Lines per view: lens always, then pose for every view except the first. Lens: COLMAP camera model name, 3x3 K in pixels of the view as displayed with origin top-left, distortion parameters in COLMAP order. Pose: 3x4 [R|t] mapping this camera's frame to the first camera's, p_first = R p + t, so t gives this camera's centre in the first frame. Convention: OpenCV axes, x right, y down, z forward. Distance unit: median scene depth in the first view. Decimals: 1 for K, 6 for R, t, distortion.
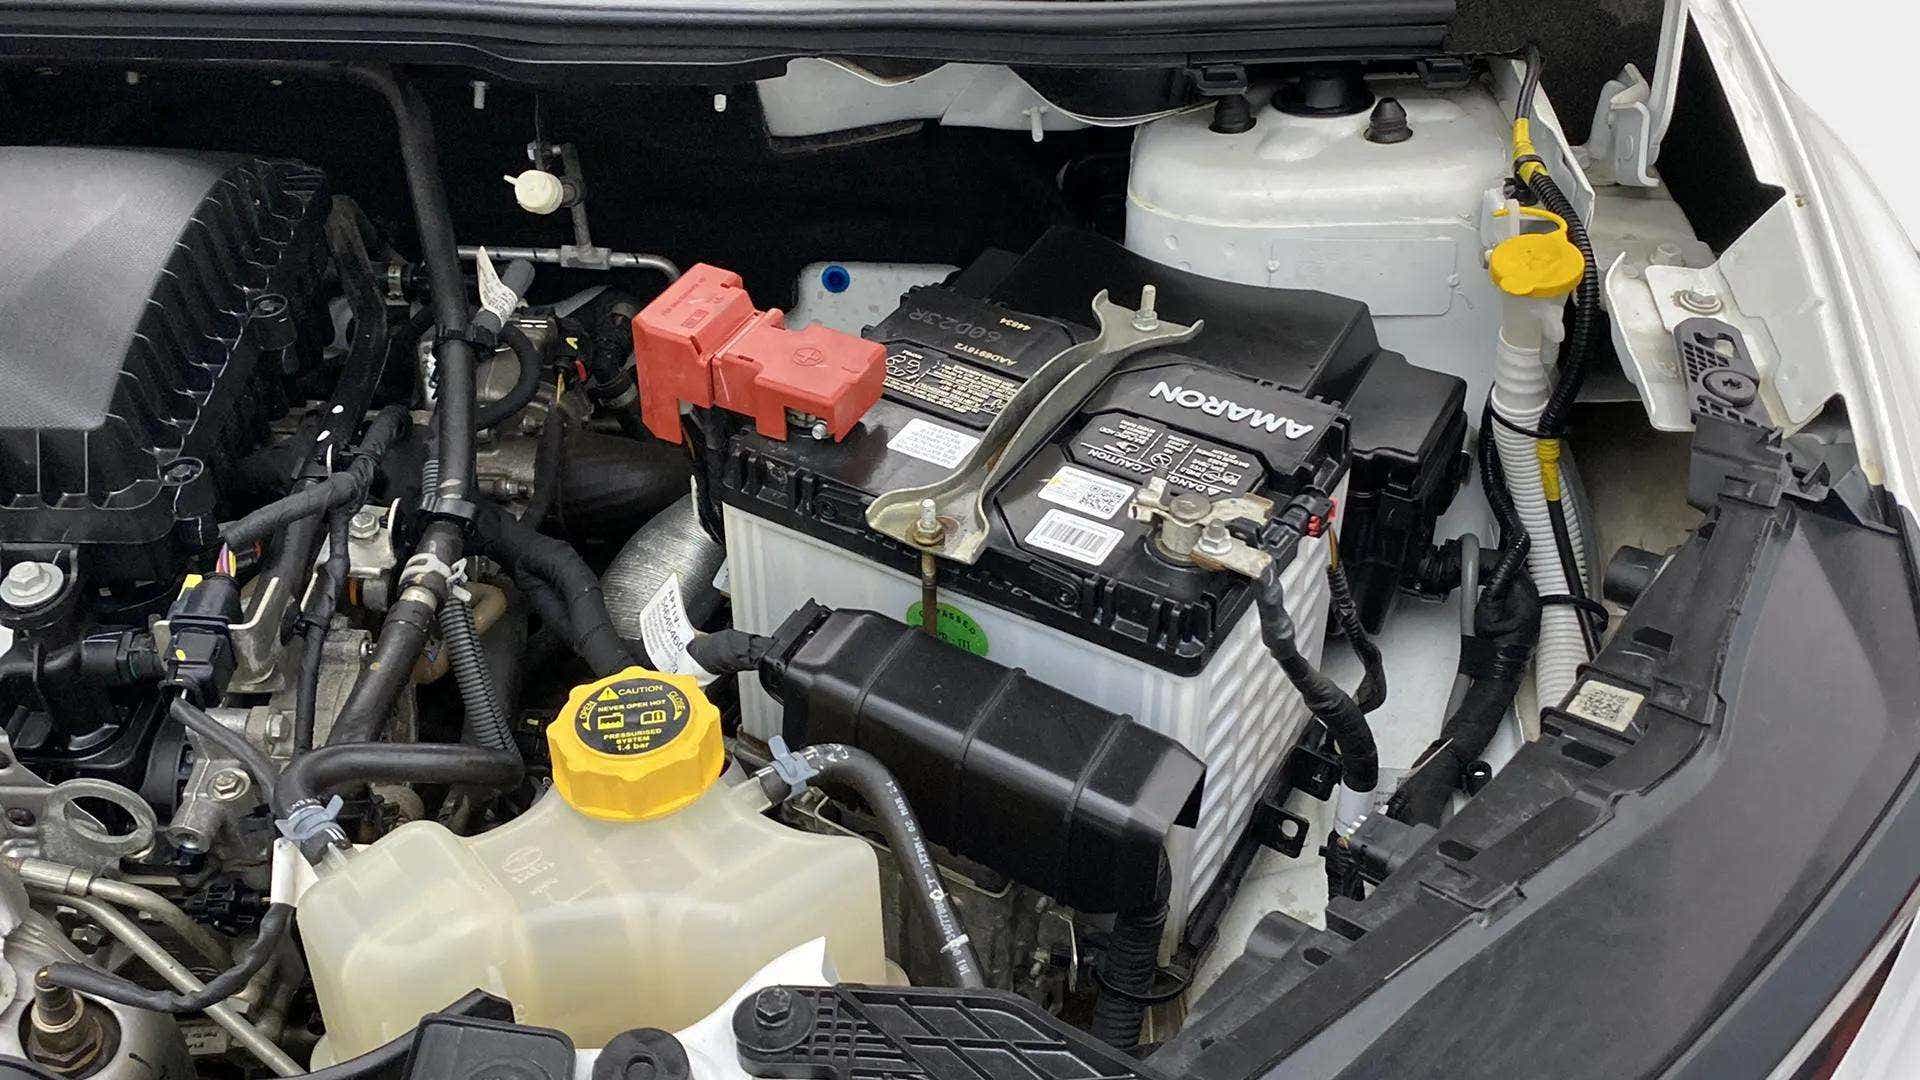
lens RADIAL K [[1973.0, 0, 953.4], [0, 1973.0, 516.4], [0, 0, 1]] dist [0.061121, -0.046068]
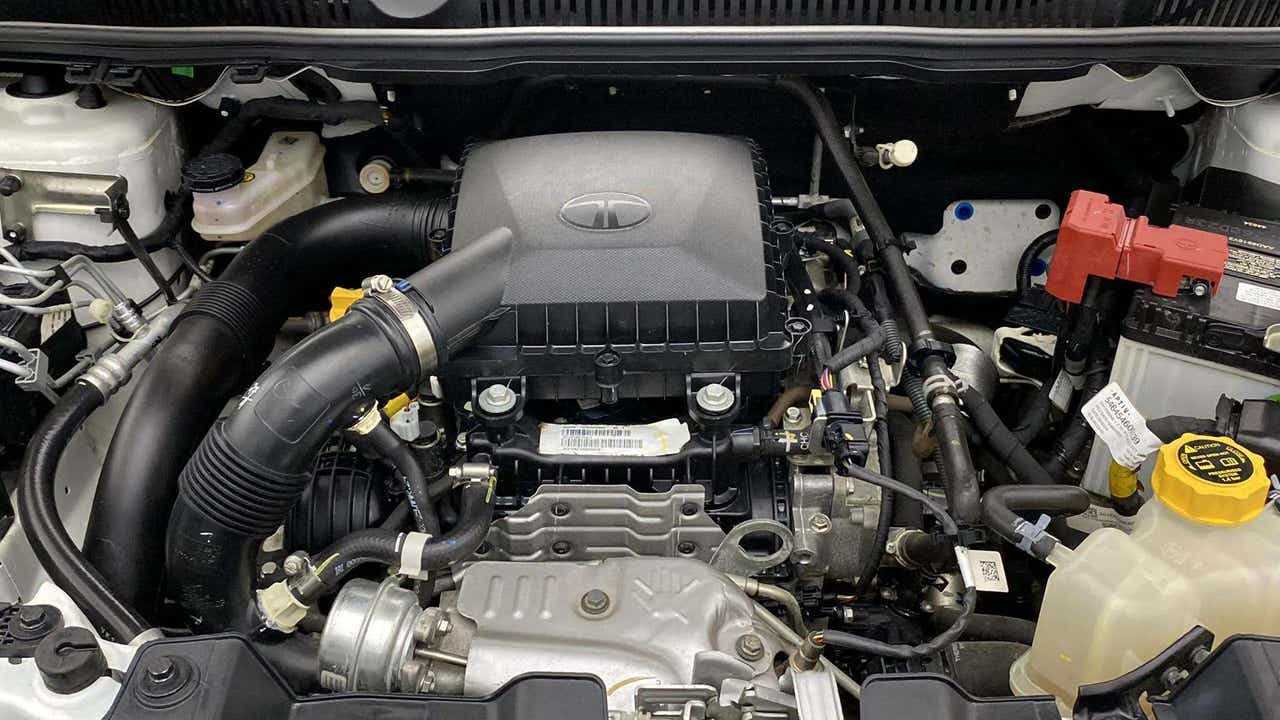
lens RADIAL K [[1315.3, 0, 660.9], [0, 1315.3, 332.4], [0, 0, 1]] dist [0.061121, -0.046068]
pose [[0.998848, -0.023855, 0.041628, -0.481491], [0.025799, 0.998572, -0.046790, 0.026016], [-0.040452, 0.047810, 0.998037, -0.046895]]
